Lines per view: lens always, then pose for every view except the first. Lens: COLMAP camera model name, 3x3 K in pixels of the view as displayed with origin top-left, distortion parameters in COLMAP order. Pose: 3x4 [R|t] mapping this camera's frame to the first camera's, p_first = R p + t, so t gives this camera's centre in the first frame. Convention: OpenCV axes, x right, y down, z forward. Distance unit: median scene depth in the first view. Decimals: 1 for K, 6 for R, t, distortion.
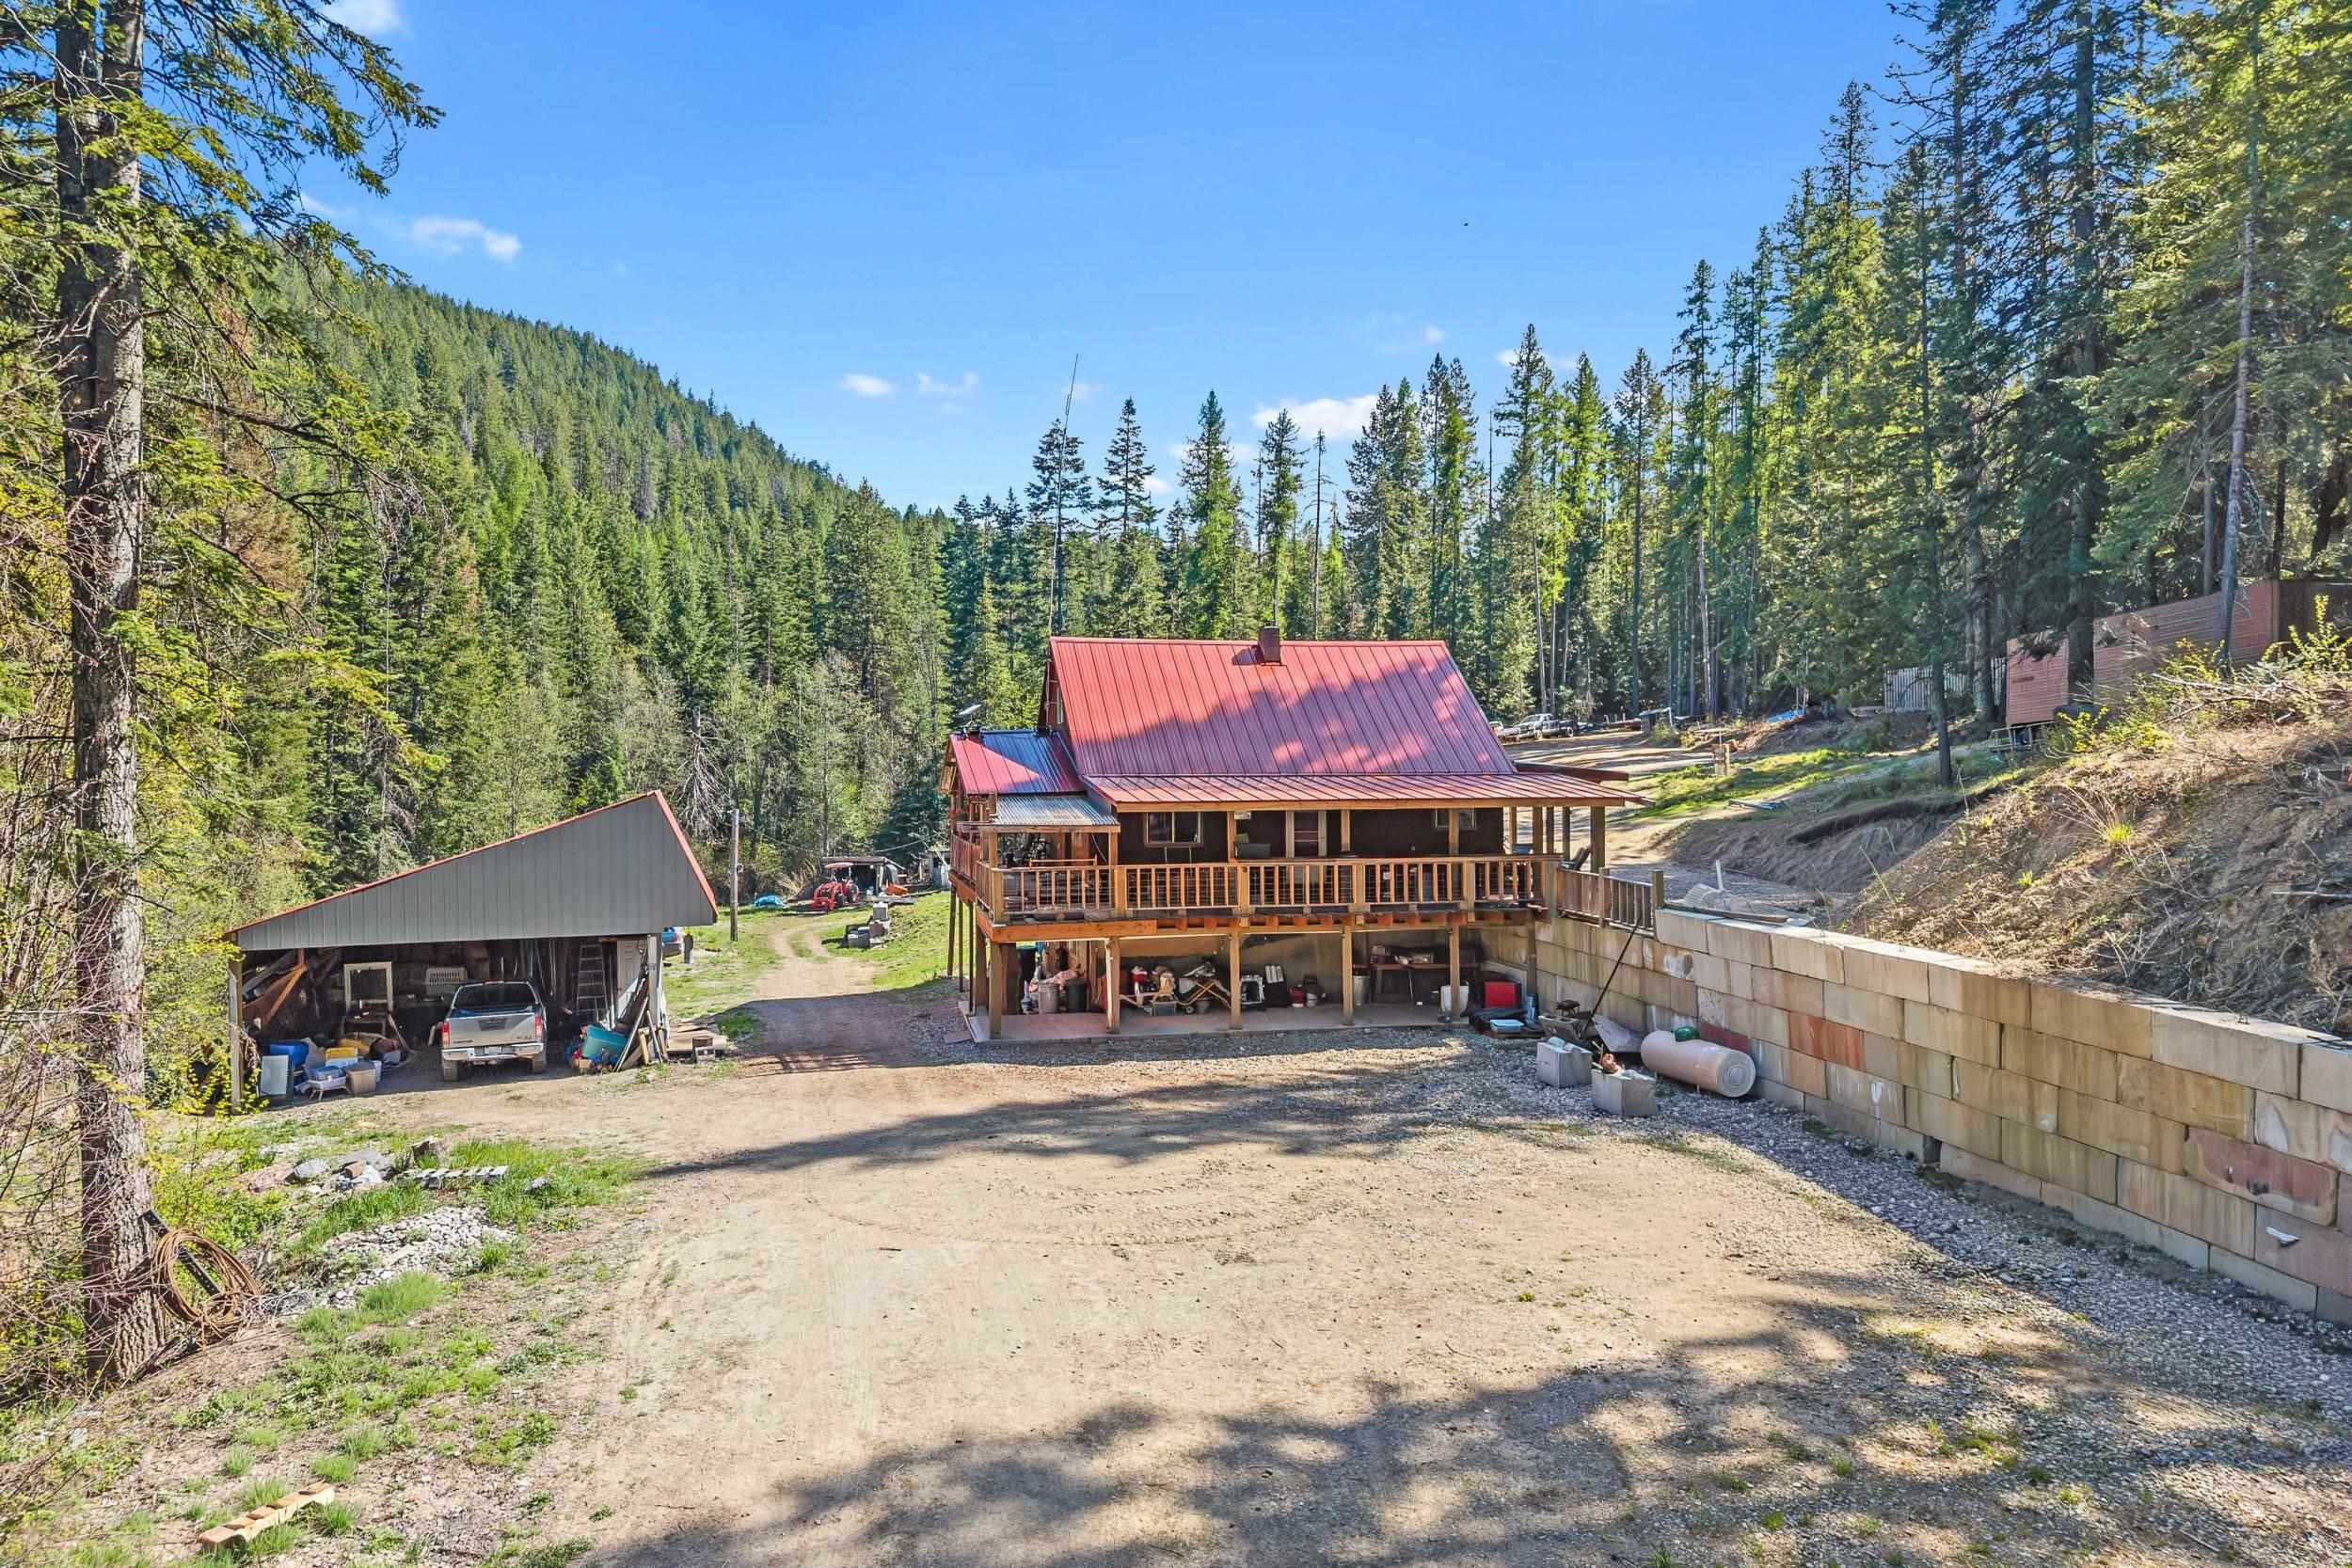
lens RADIAL K [[1567.2, 0, 1172.9], [0, 1567.2, 839.1], [0, 0, 1]] dist [0.001711, 0.000539]
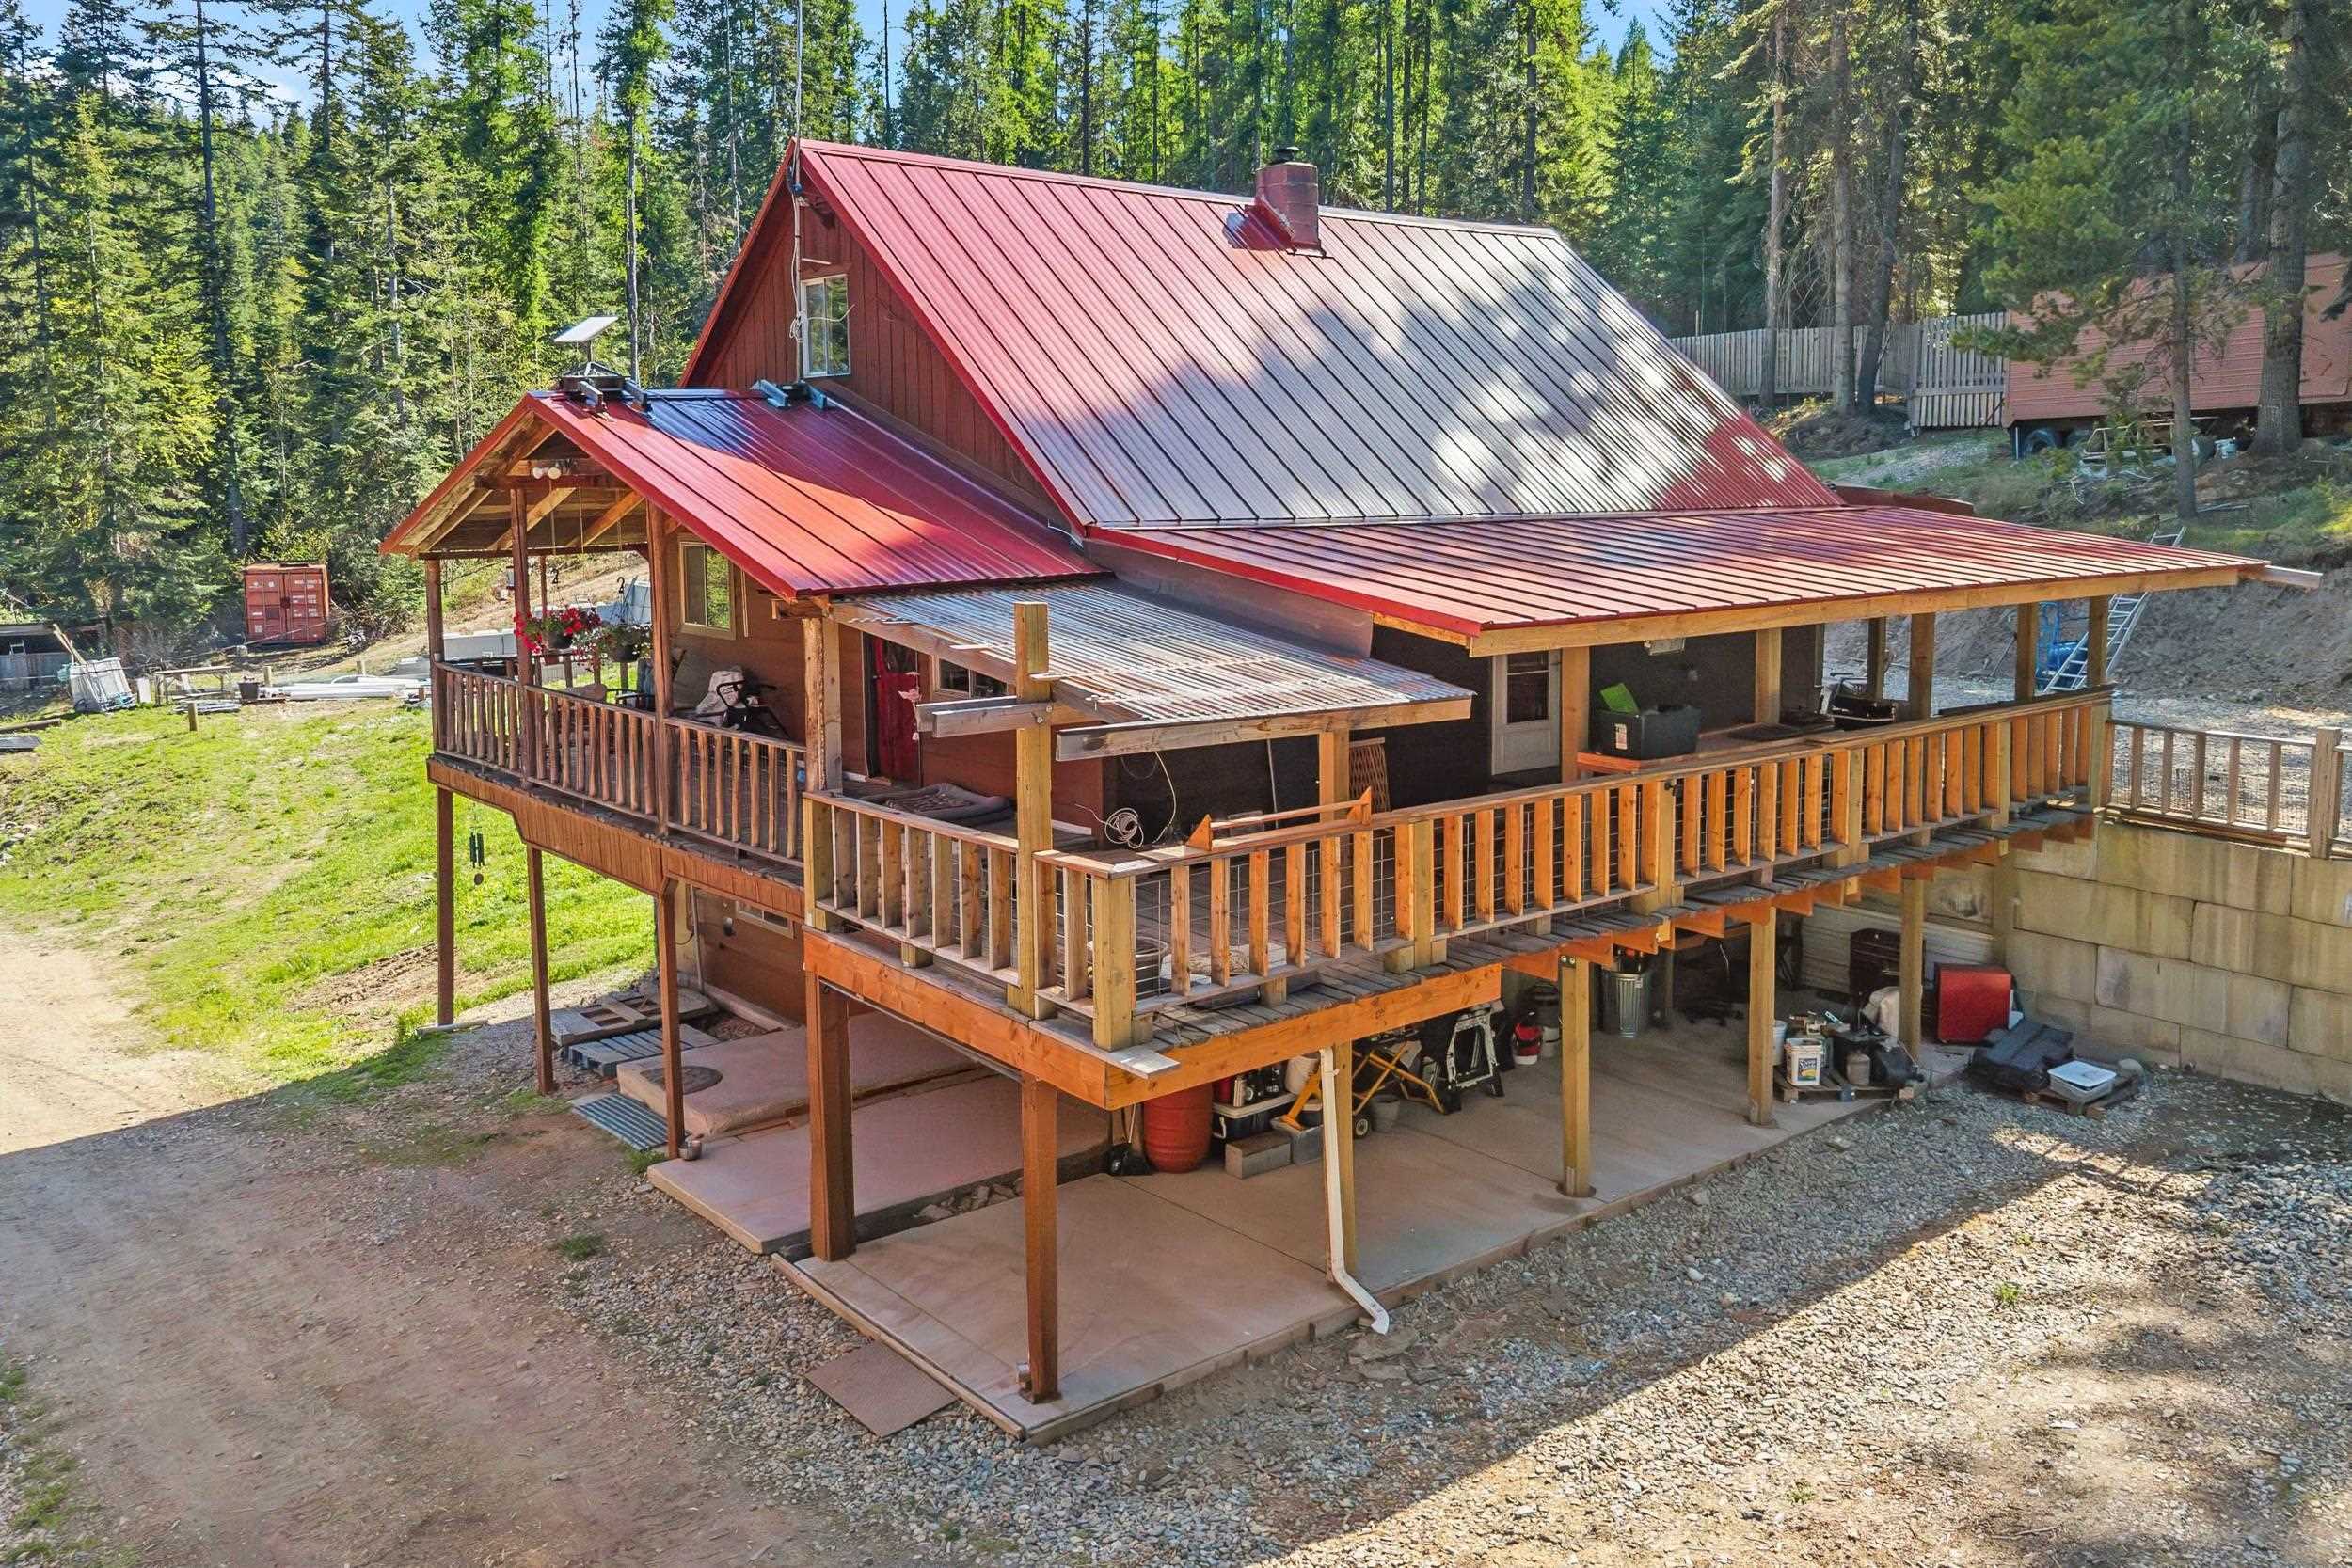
lens RADIAL K [[1728.3, 0, 1175.7], [0, 1728.3, 666.8], [0, 0, 1]] dist [0.003422, 0.002183]
pose [[0.866756, -0.054017, 0.495799, -0.087382], [0.014951, 0.996485, 0.082428, -0.017466], [-0.498509, -0.064032, 0.864517, 0.261246]]
